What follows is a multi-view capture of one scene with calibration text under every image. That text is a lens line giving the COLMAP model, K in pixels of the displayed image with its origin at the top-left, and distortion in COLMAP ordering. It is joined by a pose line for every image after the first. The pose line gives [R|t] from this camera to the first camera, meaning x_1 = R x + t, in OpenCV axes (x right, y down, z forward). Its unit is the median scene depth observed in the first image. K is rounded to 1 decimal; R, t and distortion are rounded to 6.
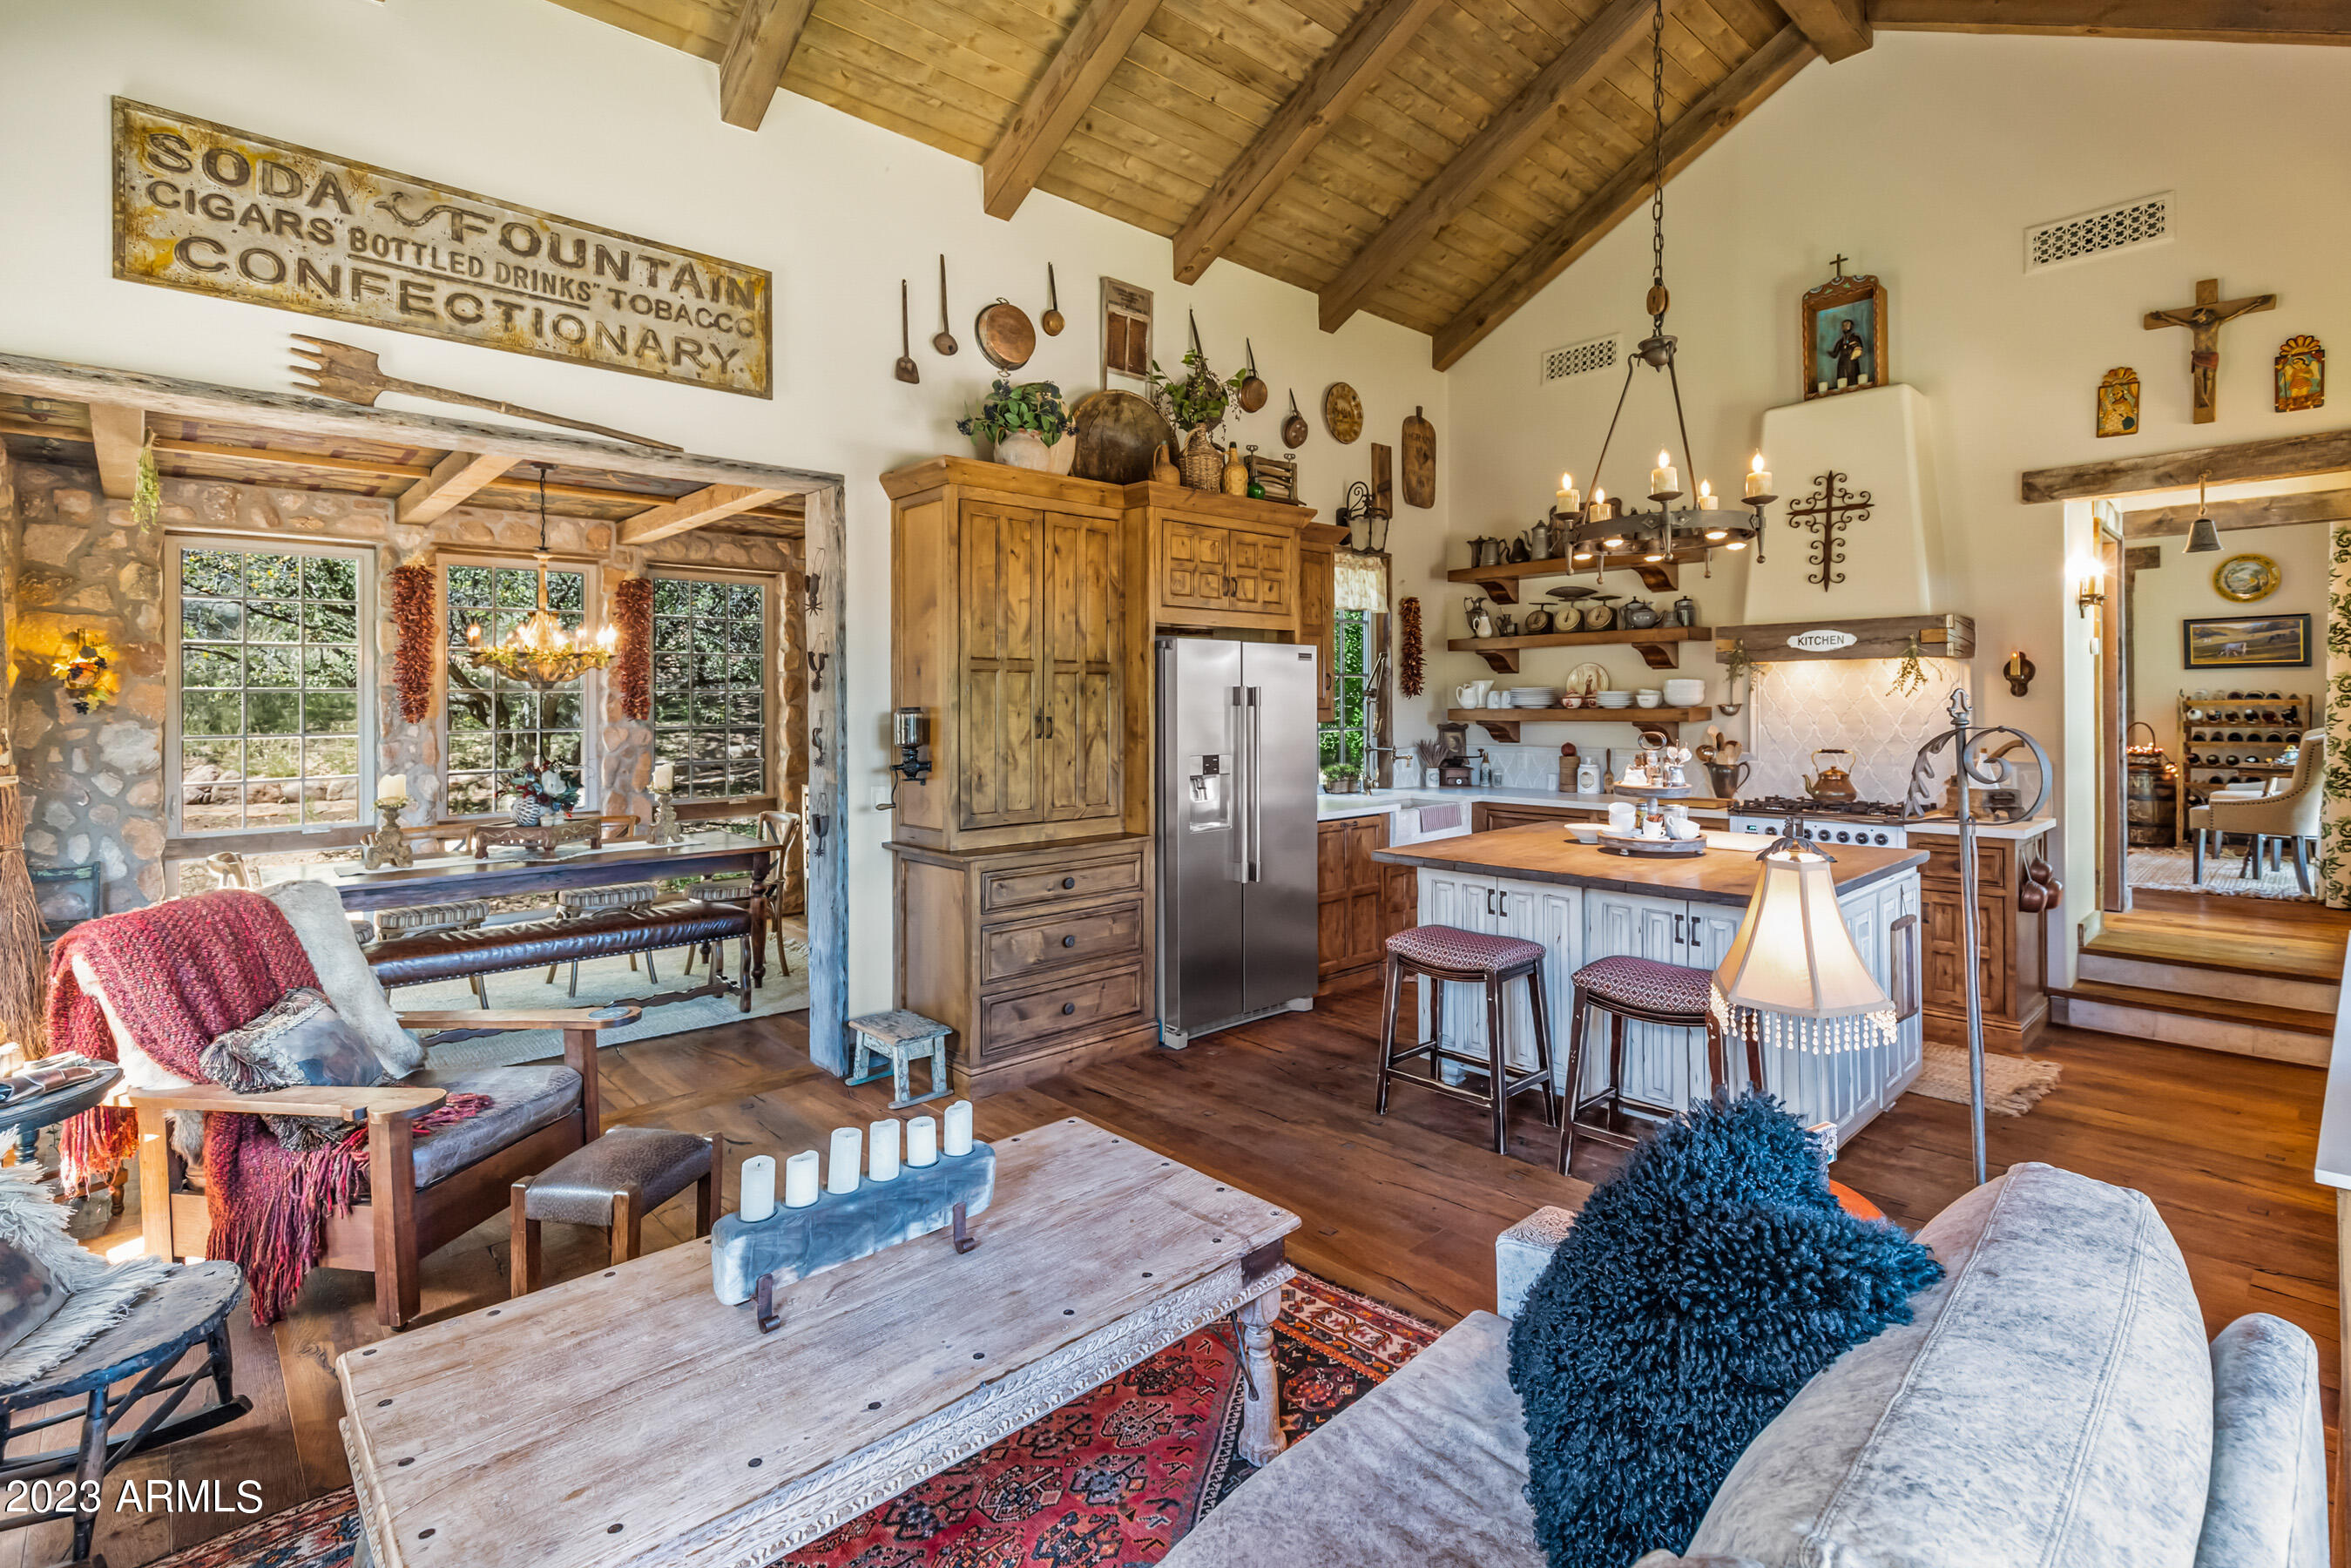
lens RADIAL K [[1116.2, 0, 1223.0], [0, 1116.2, 721.3], [0, 0, 1]] dist [0.014483, -0.000045]
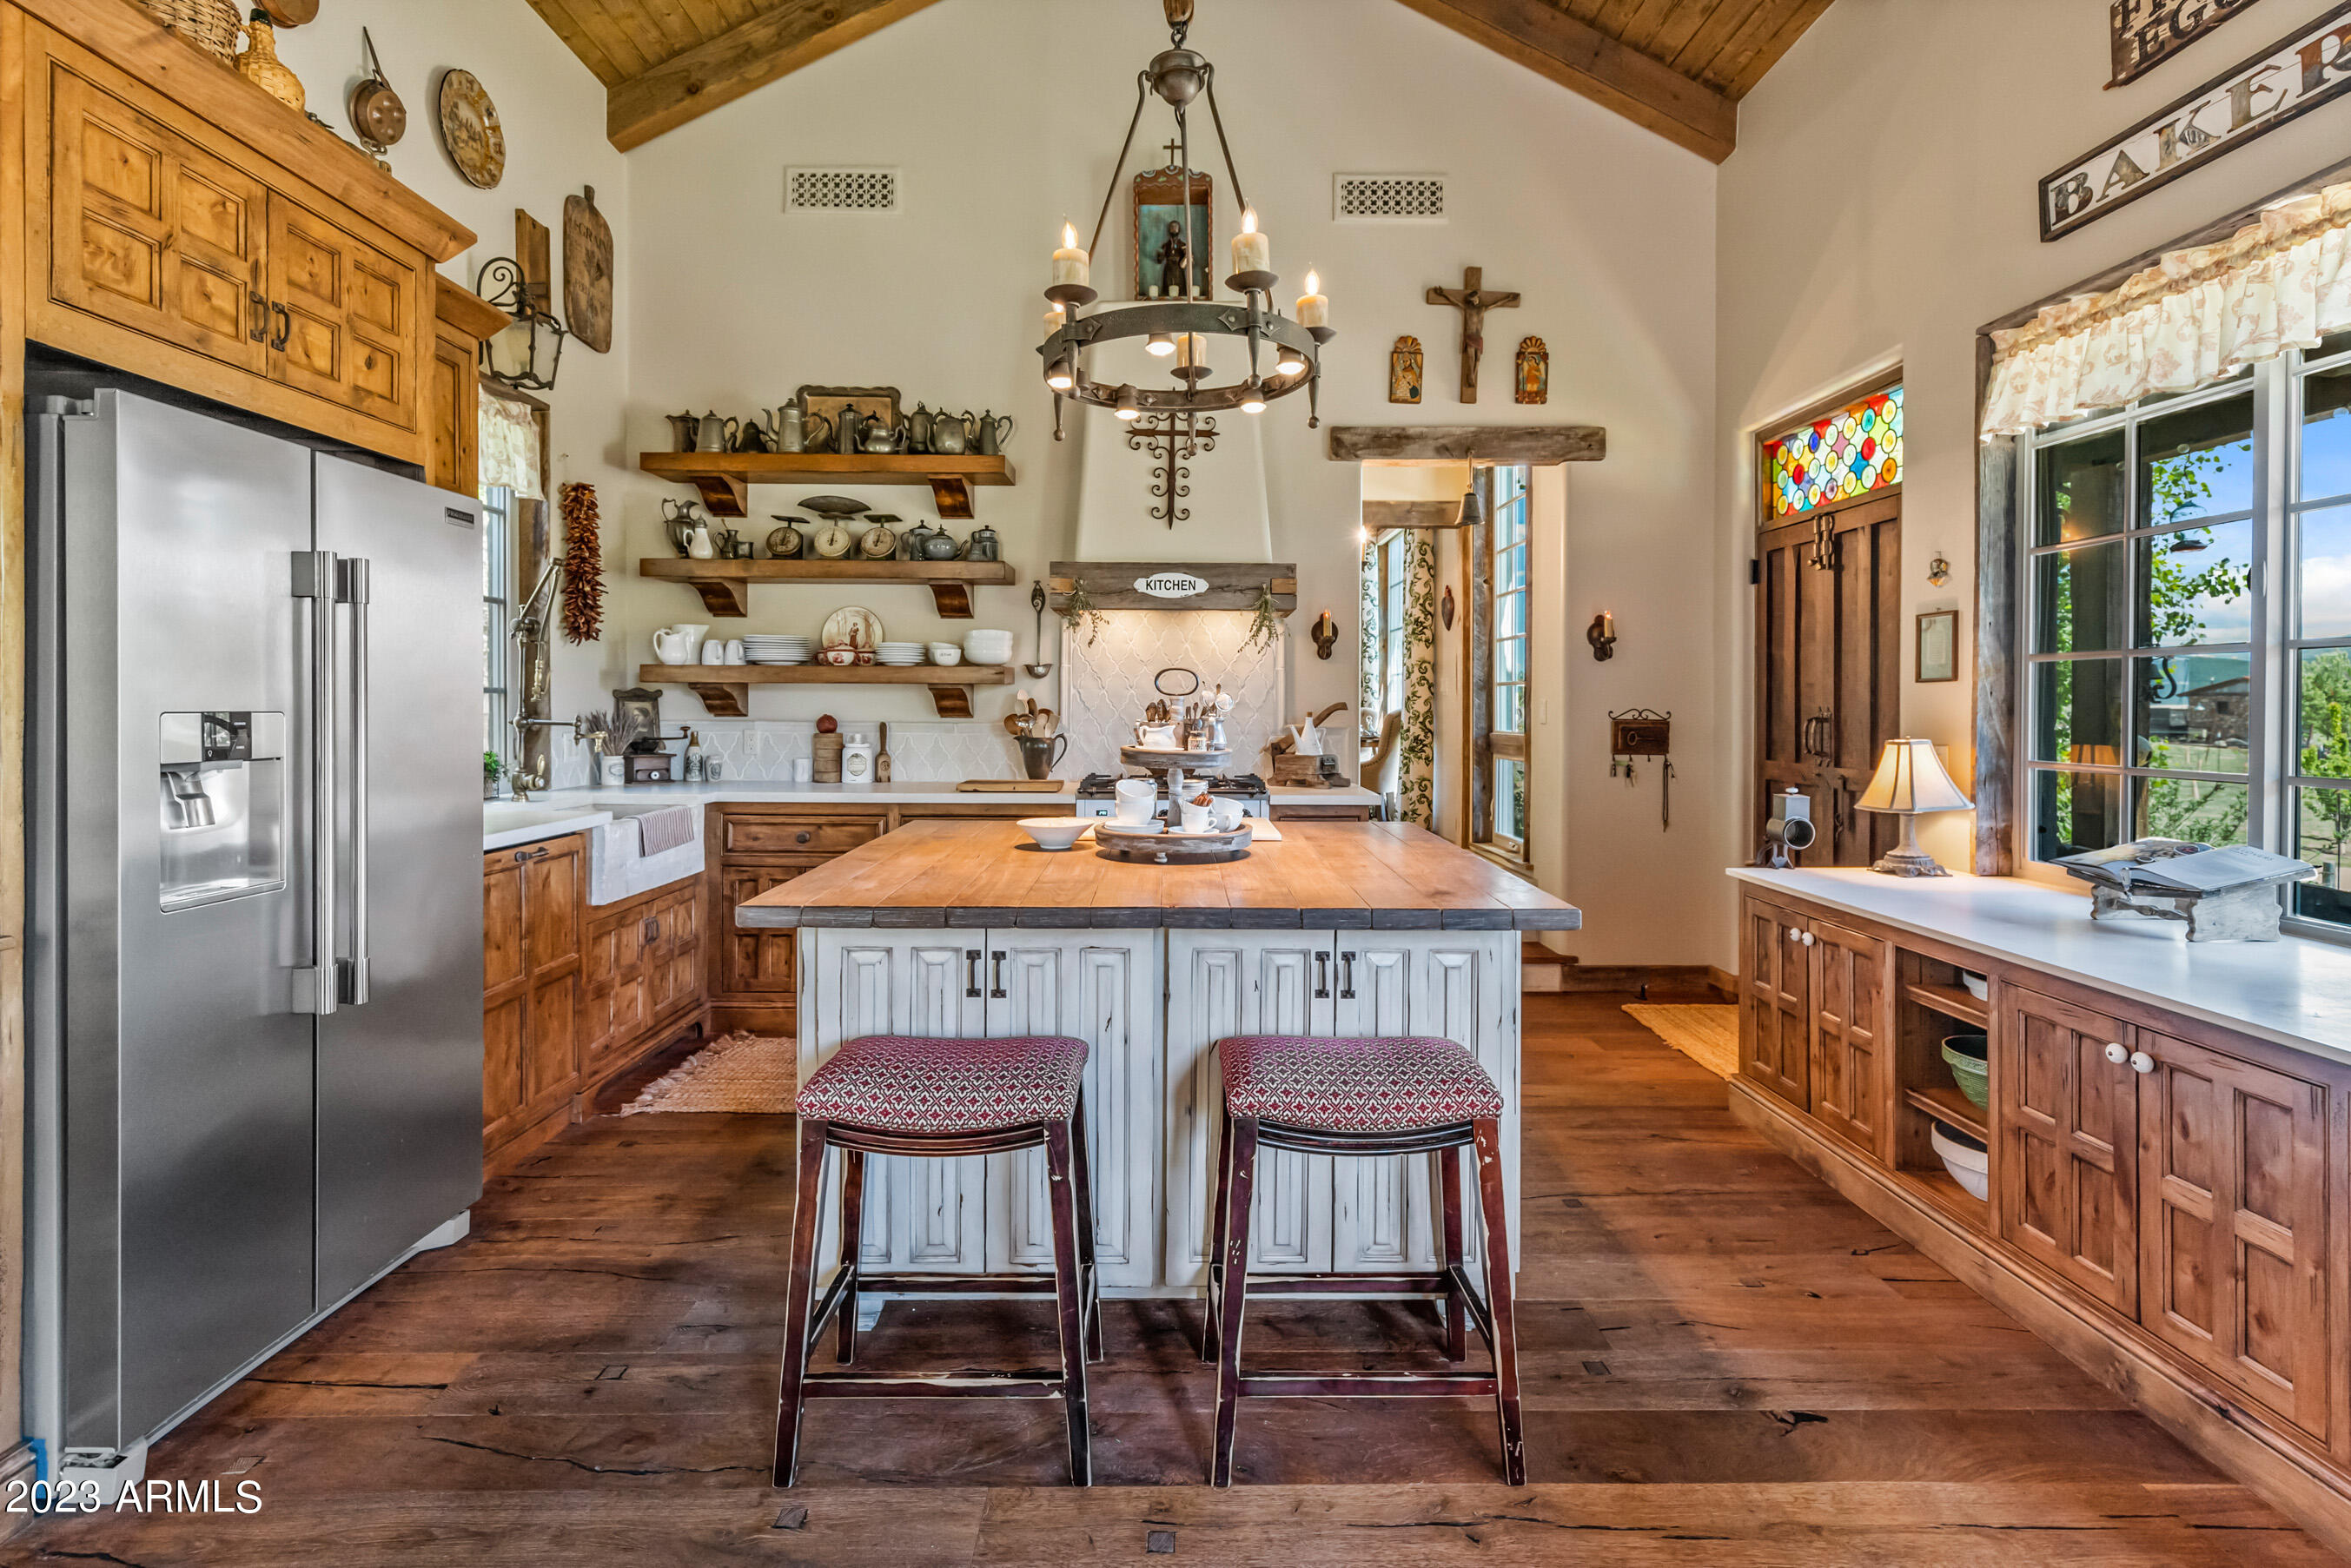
lens RADIAL K [[1093.1, 0, 1187.9], [0, 1093.1, 713.3], [0, 0, 1]] dist [0.015919, -0.005683]
pose [[0.692965, 0.002822, 0.720965, -0.048550], [0.003959, 0.999962, -0.007720, 0.029907], [-0.720960, 0.008204, 0.692928, 0.409582]]
